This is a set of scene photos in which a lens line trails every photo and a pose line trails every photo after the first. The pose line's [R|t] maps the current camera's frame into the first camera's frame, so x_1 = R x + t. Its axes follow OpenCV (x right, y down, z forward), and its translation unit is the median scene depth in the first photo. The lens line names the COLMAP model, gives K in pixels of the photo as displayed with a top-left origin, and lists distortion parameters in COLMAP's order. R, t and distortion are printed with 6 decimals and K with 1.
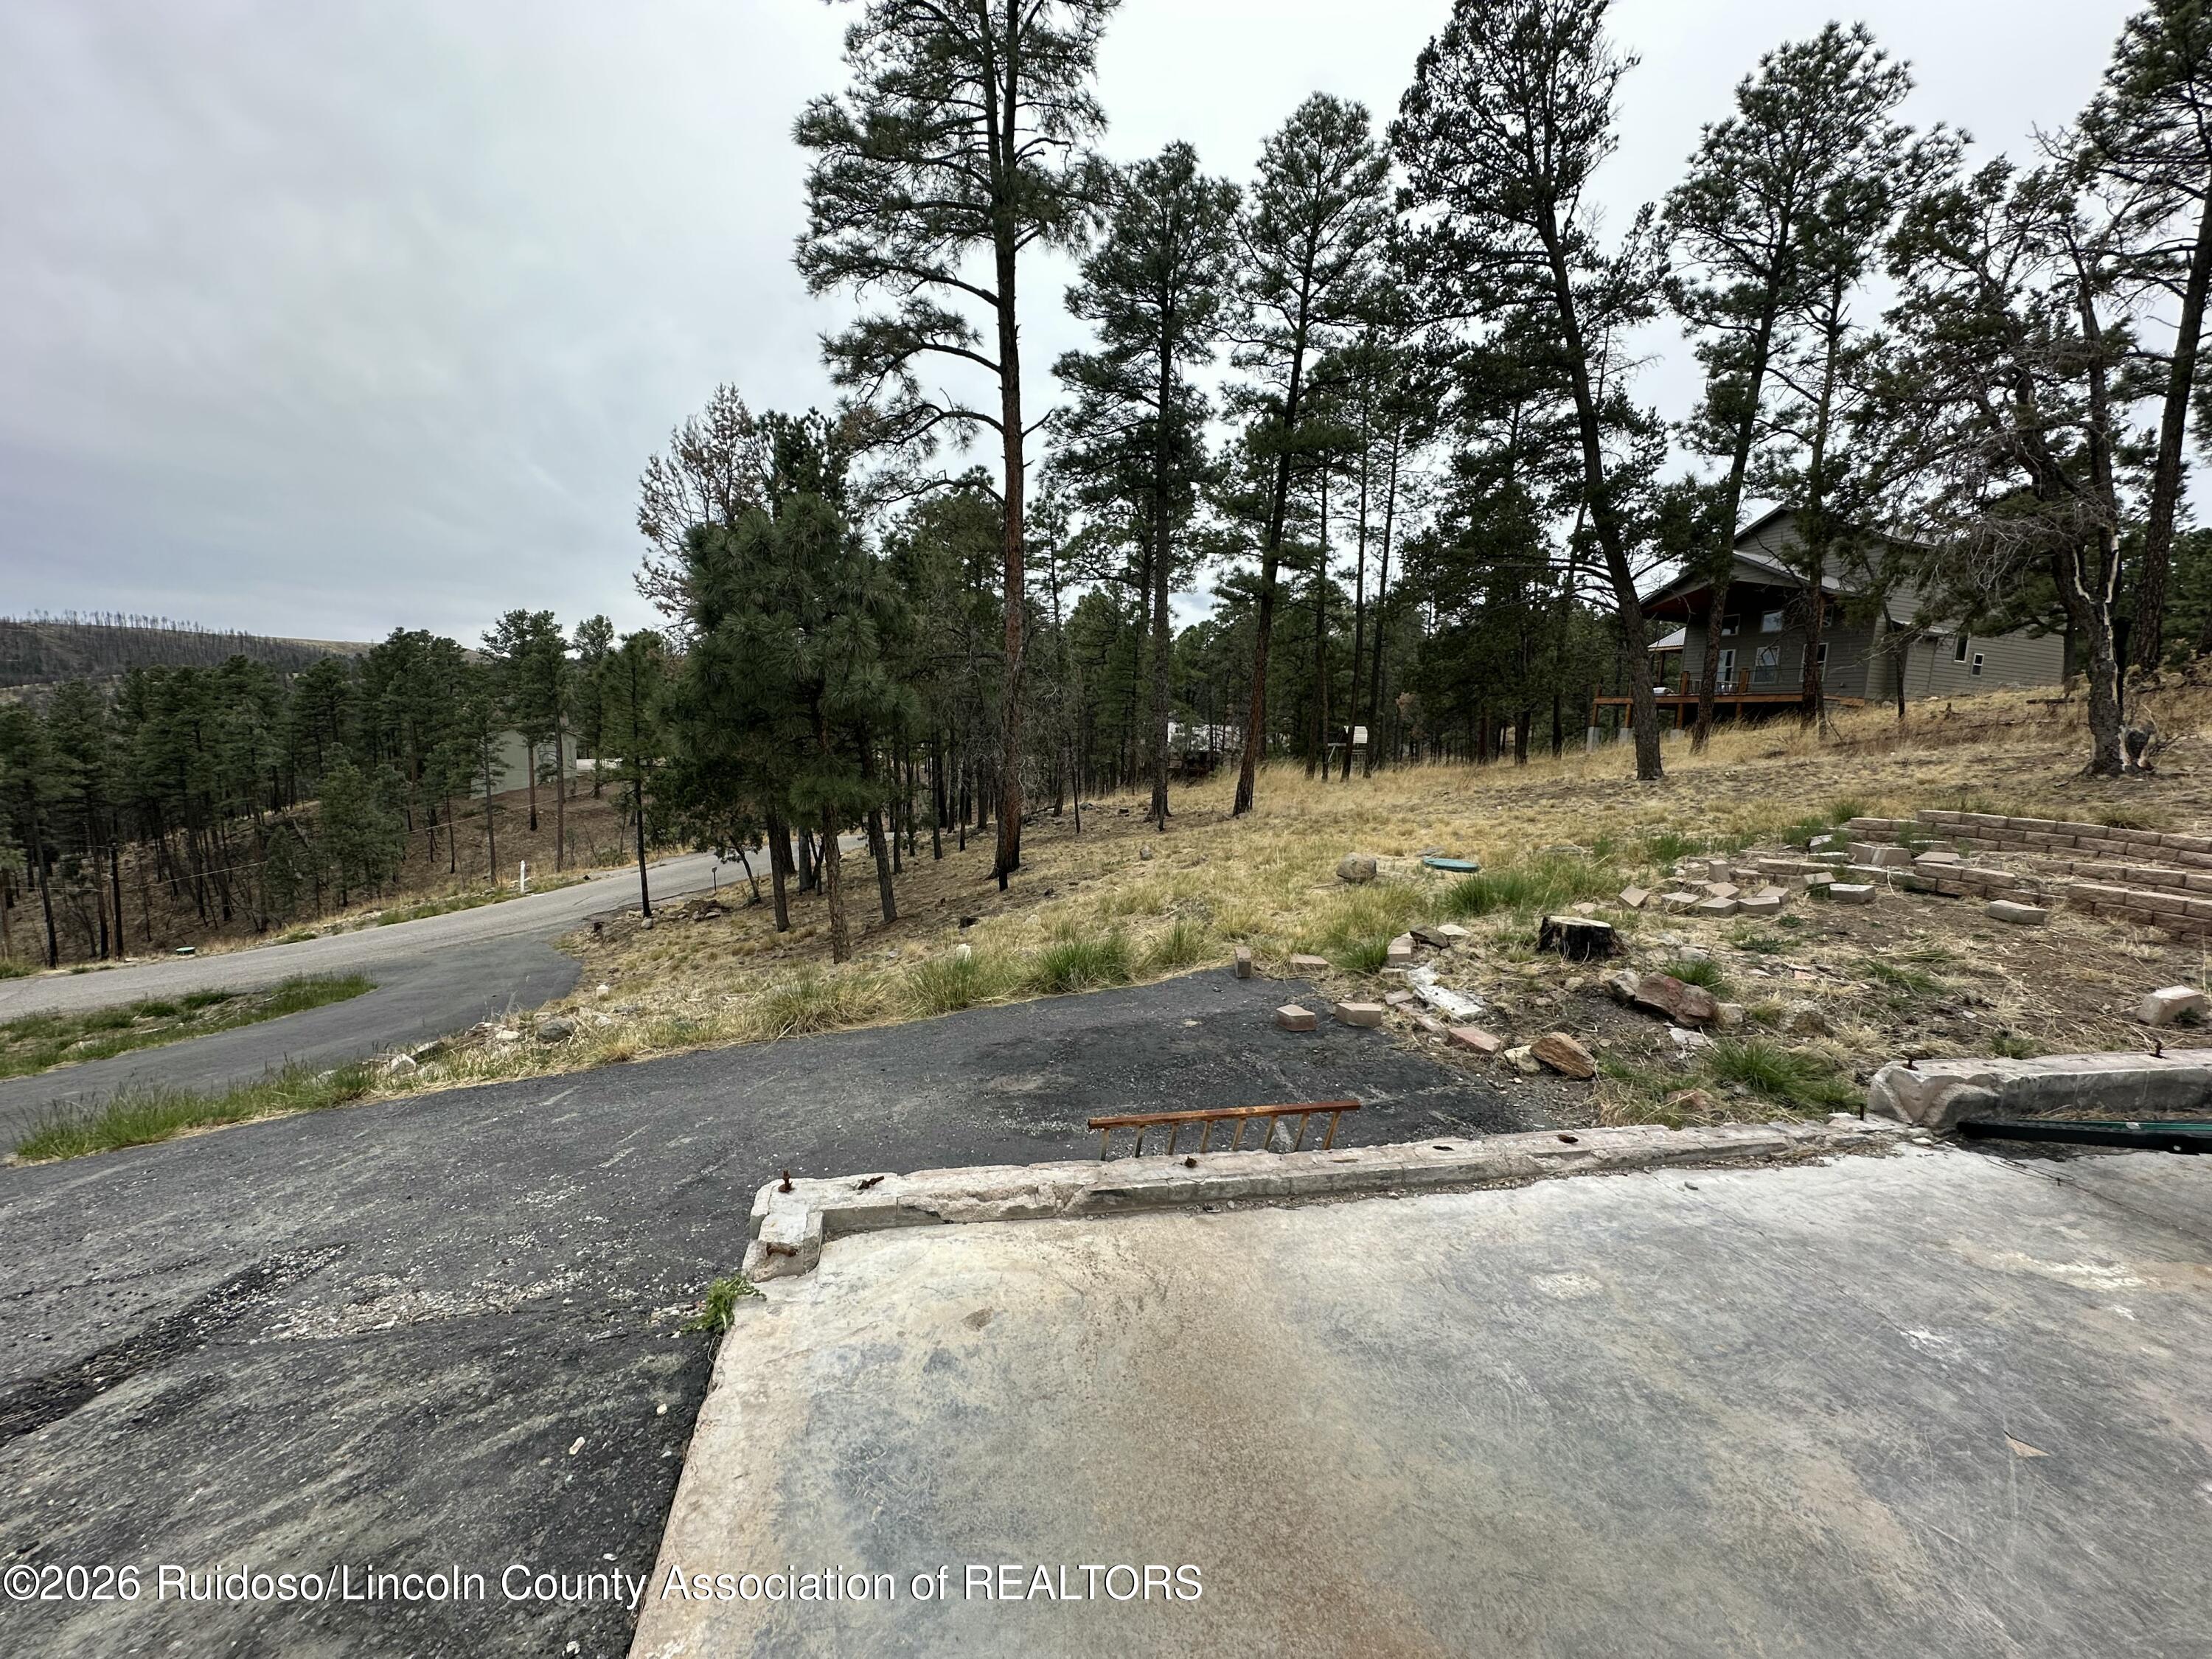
lens RADIAL K [[878.1, 0, 1103.5], [0, 878.1, 828.3], [0, 0, 1]] dist [-0.000542, -0.000046]
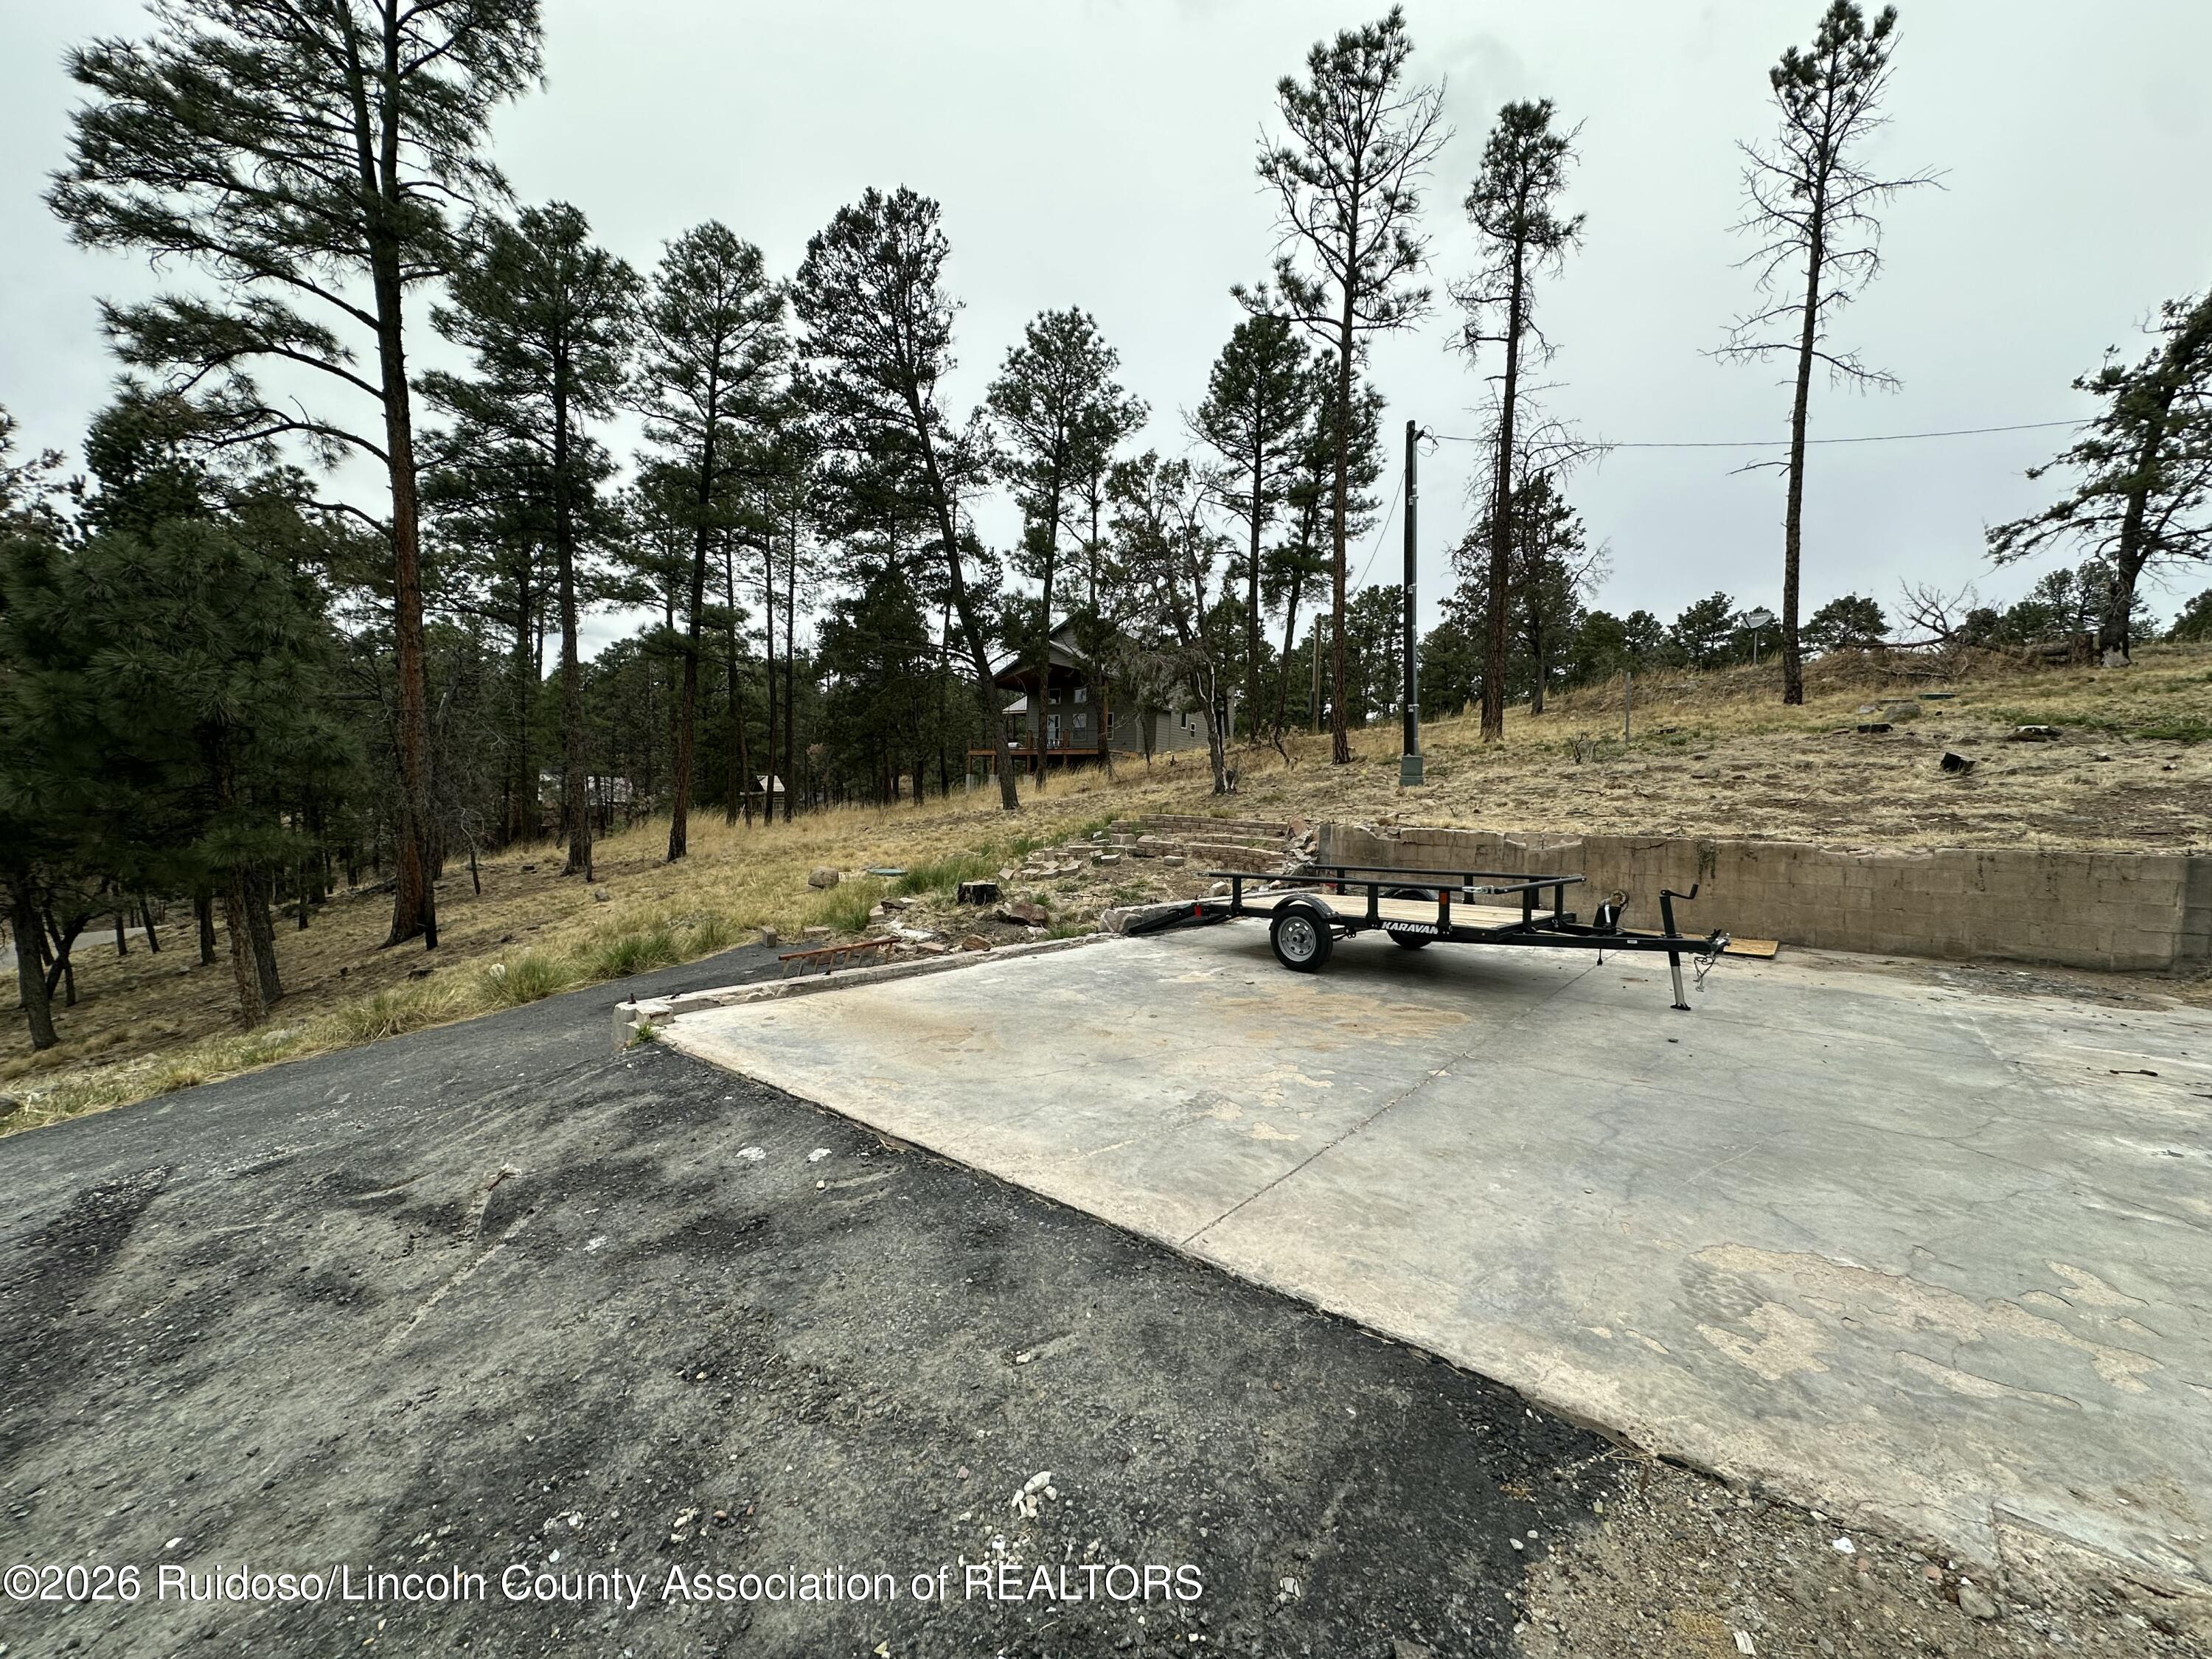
lens RADIAL K [[878.1, 0, 1103.5], [0, 878.1, 828.3], [0, 0, 1]] dist [-0.000542, -0.000046]
pose [[0.789985, -0.046433, 0.611365, -0.094382], [0.081323, 0.996254, -0.029418, 0.023275], [-0.607709, 0.072958, 0.790802, -0.155373]]
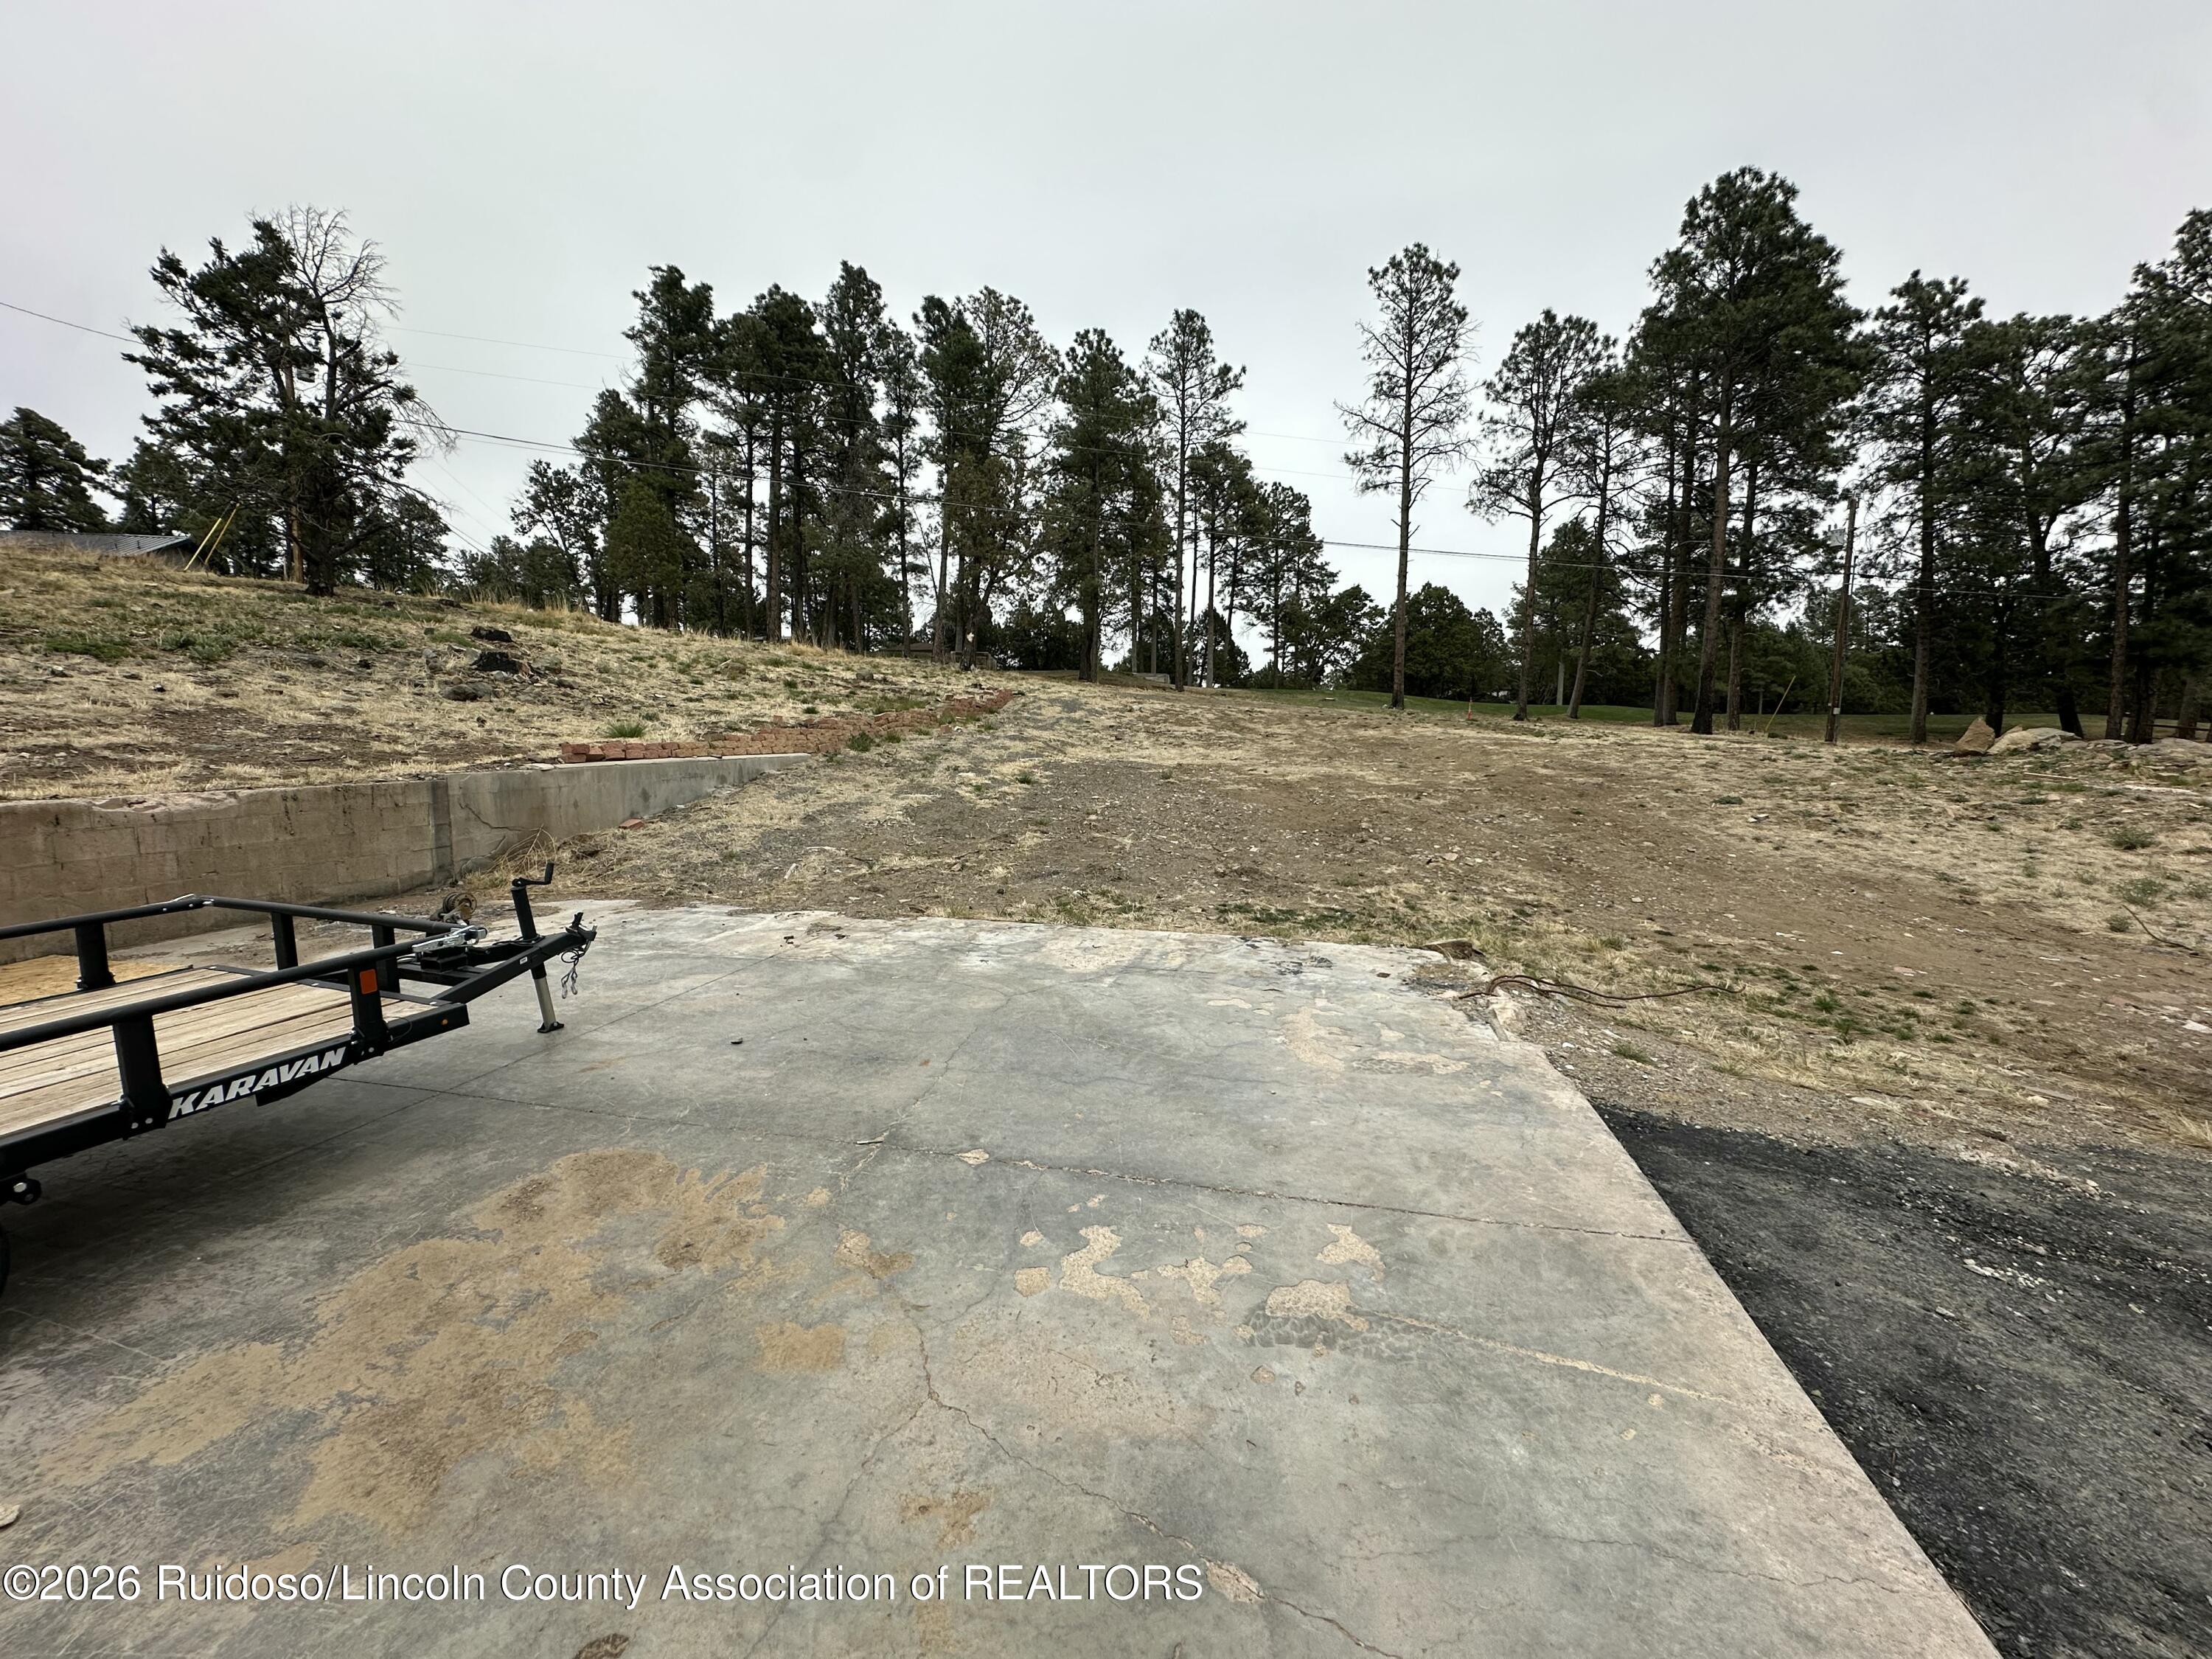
lens RADIAL K [[878.4, 0, 1103.6], [0, 878.4, 828.7], [0, 0, 1]] dist [-0.001650, 0.000555]
pose [[-0.894589, -0.094444, 0.436795, 0.018747], [0.006988, 0.974337, 0.224985, -0.007937], [-0.446835, 0.204322, -0.870972, 0.085197]]
